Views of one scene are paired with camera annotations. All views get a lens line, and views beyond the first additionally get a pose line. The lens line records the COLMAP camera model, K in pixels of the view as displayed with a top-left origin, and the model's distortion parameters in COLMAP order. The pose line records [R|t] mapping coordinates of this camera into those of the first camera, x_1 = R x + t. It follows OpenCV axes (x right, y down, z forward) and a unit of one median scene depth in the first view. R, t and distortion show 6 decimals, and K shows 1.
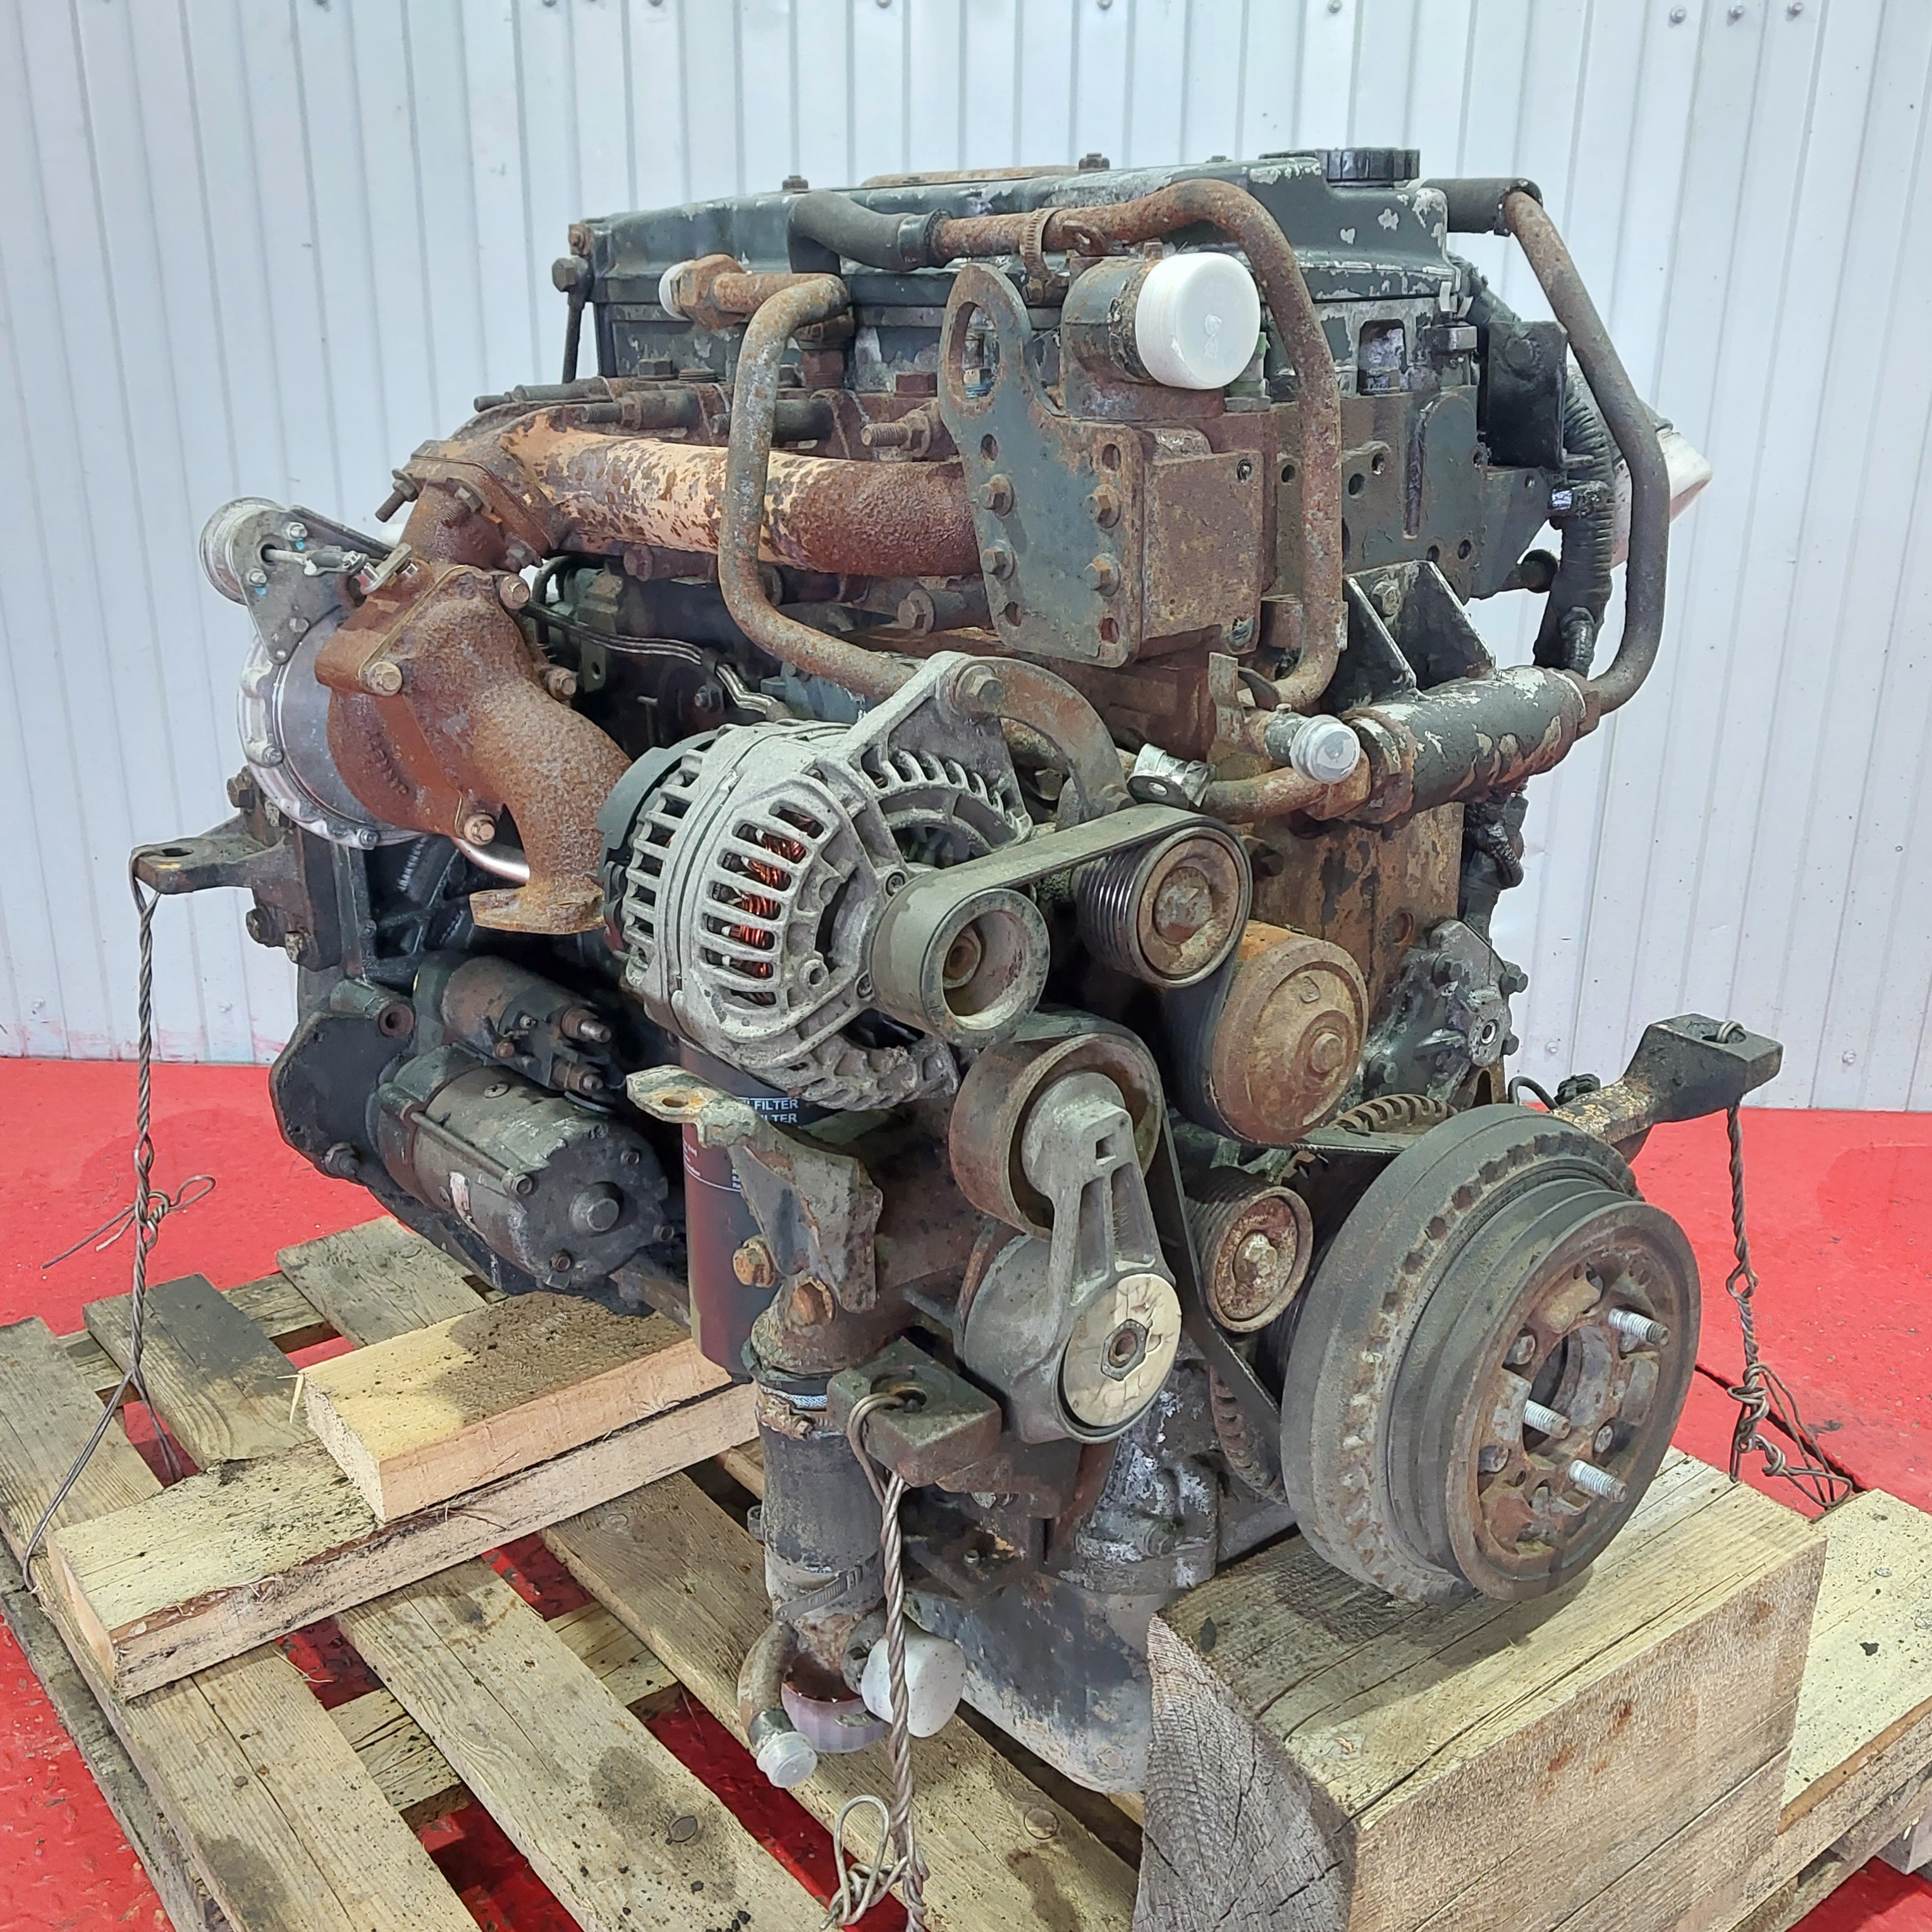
lens RADIAL K [[2063.3, 0, 958.3], [0, 2063.3, 929.7], [0, 0, 1]] dist [0.009623, 0.001573]
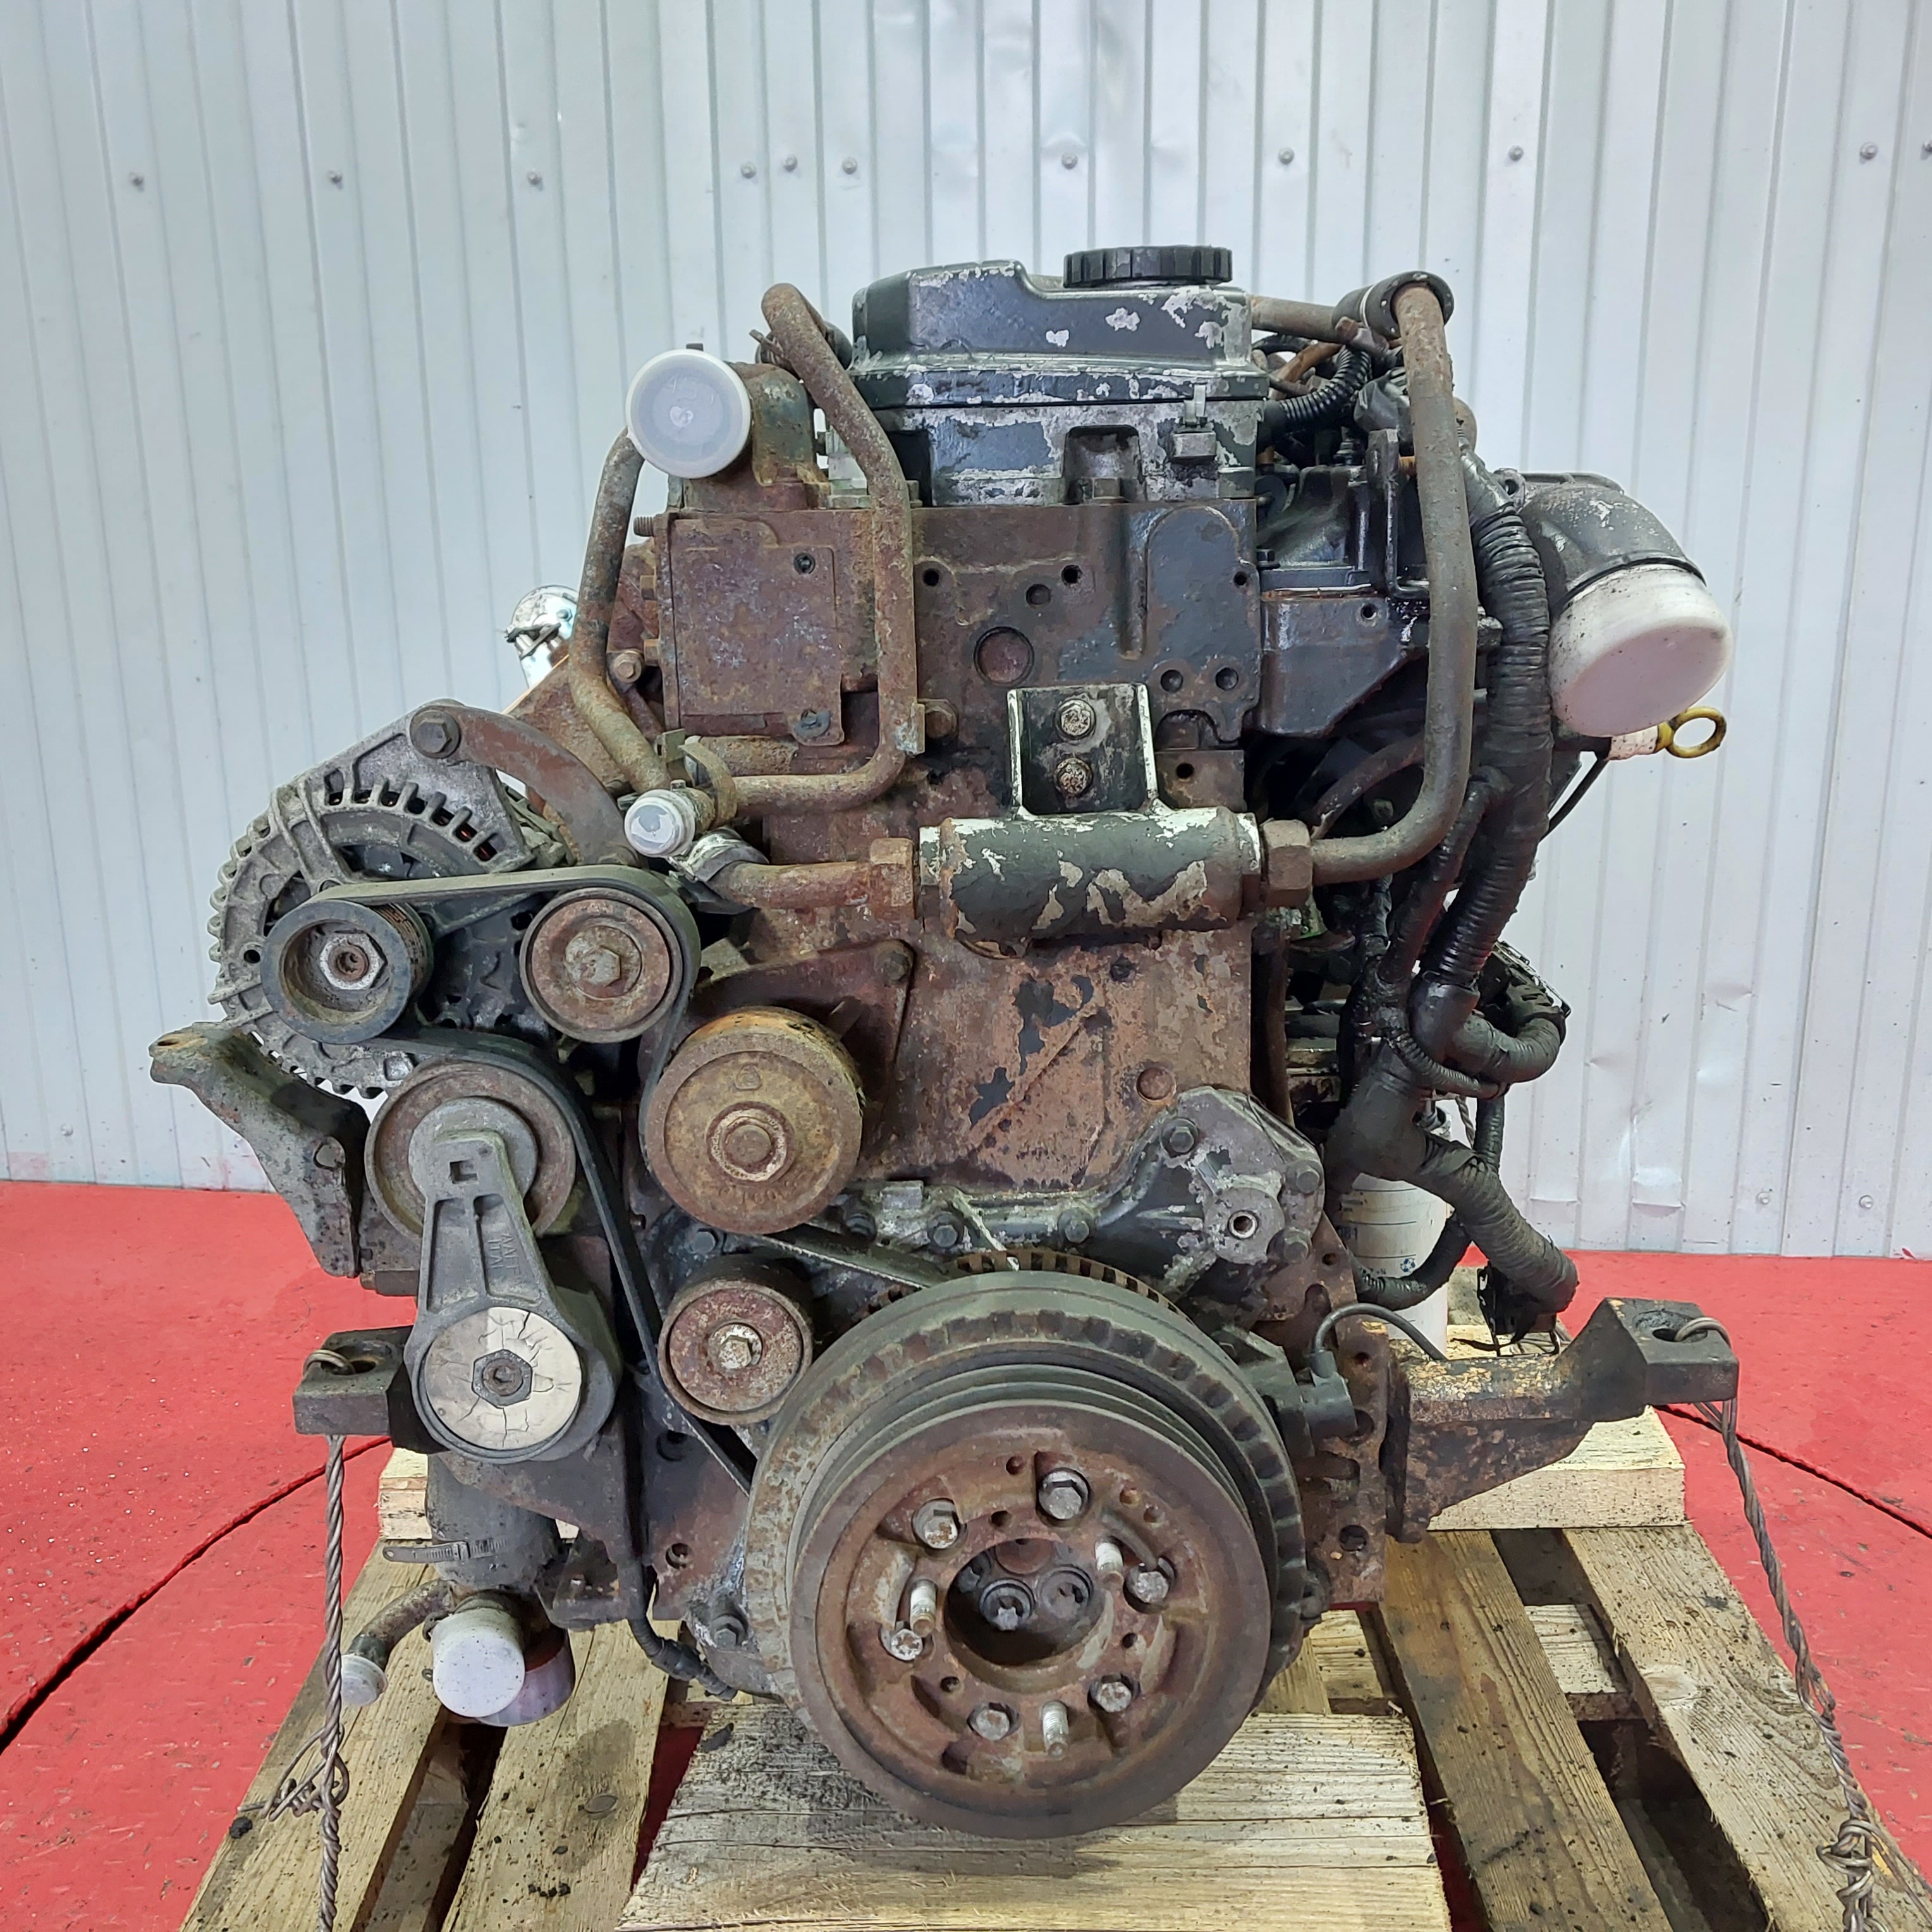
lens RADIAL K [[1938.9, 0, 968.2], [0, 1938.9, 910.7], [0, 0, 1]] dist [0.277543, -0.636126]
pose [[0.780765, 0.138677, -0.609241, 0.734479], [-0.194907, 0.980461, -0.026605, -0.040779], [0.593648, 0.139518, 0.792538, 0.276834]]
